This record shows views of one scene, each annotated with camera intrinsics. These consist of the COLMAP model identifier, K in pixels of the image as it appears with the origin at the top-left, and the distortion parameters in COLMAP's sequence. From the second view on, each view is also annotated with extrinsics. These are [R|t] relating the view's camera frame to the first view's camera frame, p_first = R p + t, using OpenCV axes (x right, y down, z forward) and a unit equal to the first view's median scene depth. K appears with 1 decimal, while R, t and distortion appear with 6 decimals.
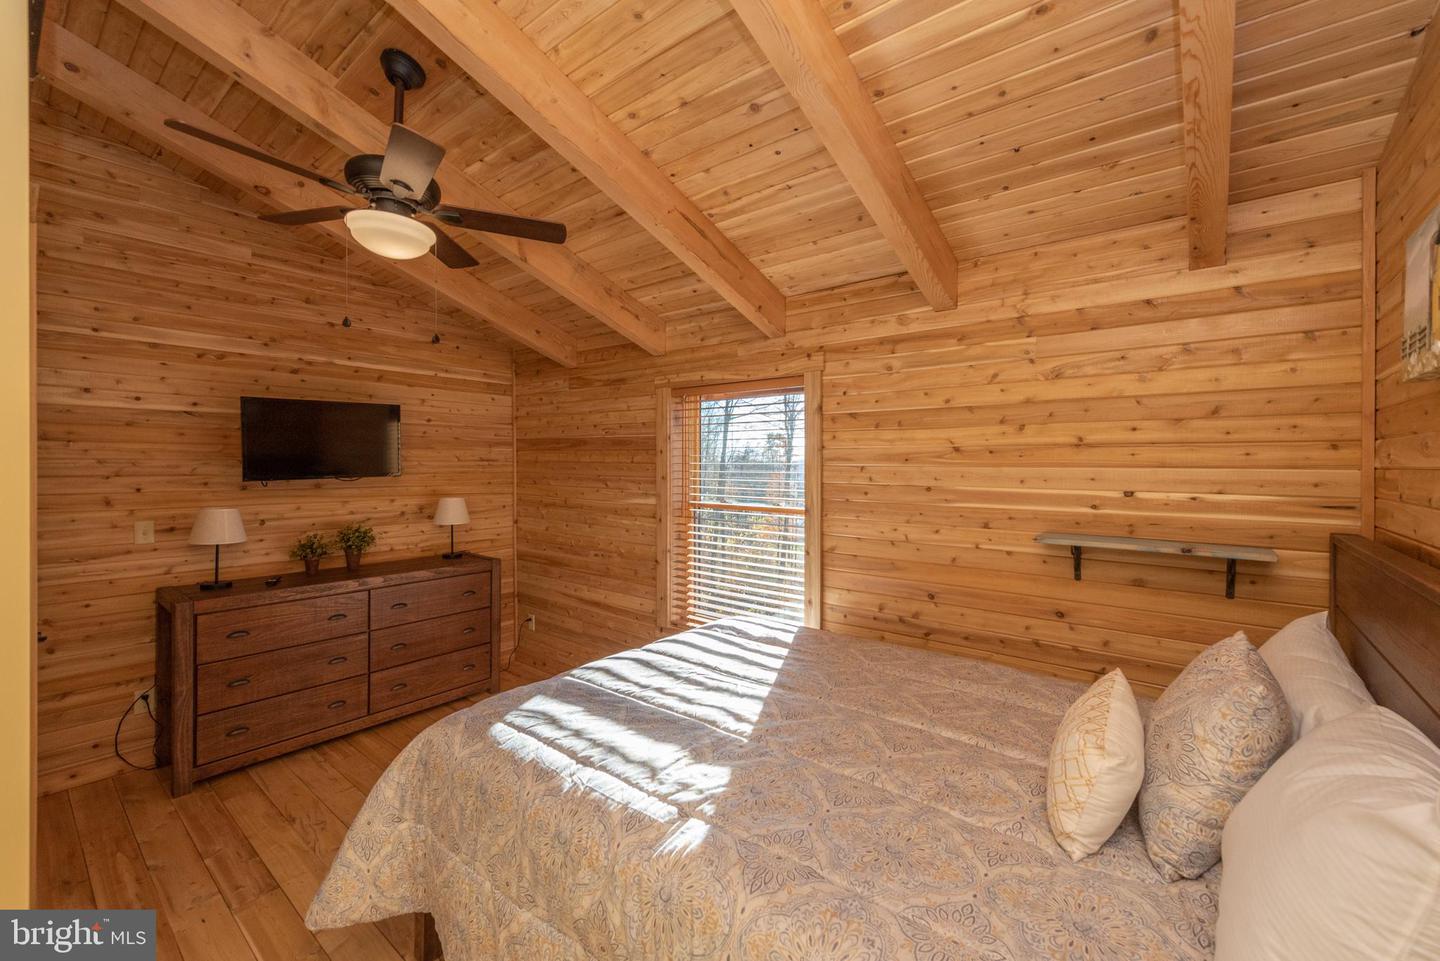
lens RADIAL K [[578.3, 0, 746.0], [0, 578.3, 458.5], [0, 0, 1]] dist [0.016702, -0.000335]
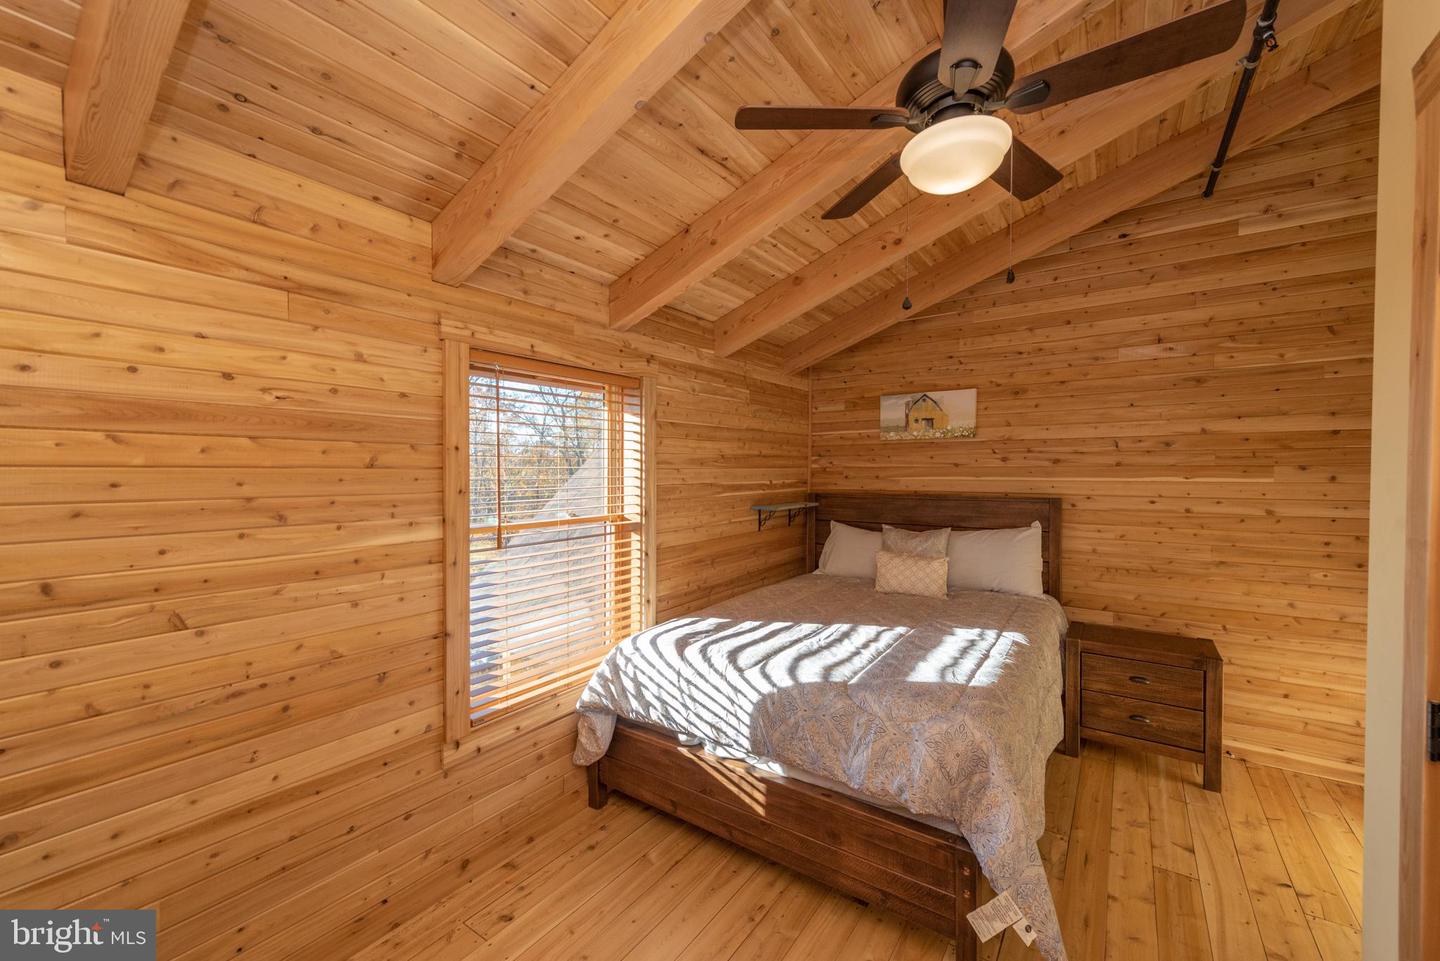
lens RADIAL K [[578.3, 0, 720.8], [0, 578.3, 478.8], [0, 0, 1]] dist [0.016702, -0.000335]
pose [[-0.040842, -0.017705, 0.999009, -1.292437], [0.002449, 0.999838, 0.017820, 0.016522], [-0.999163, 0.003174, -0.040792, 1.280858]]
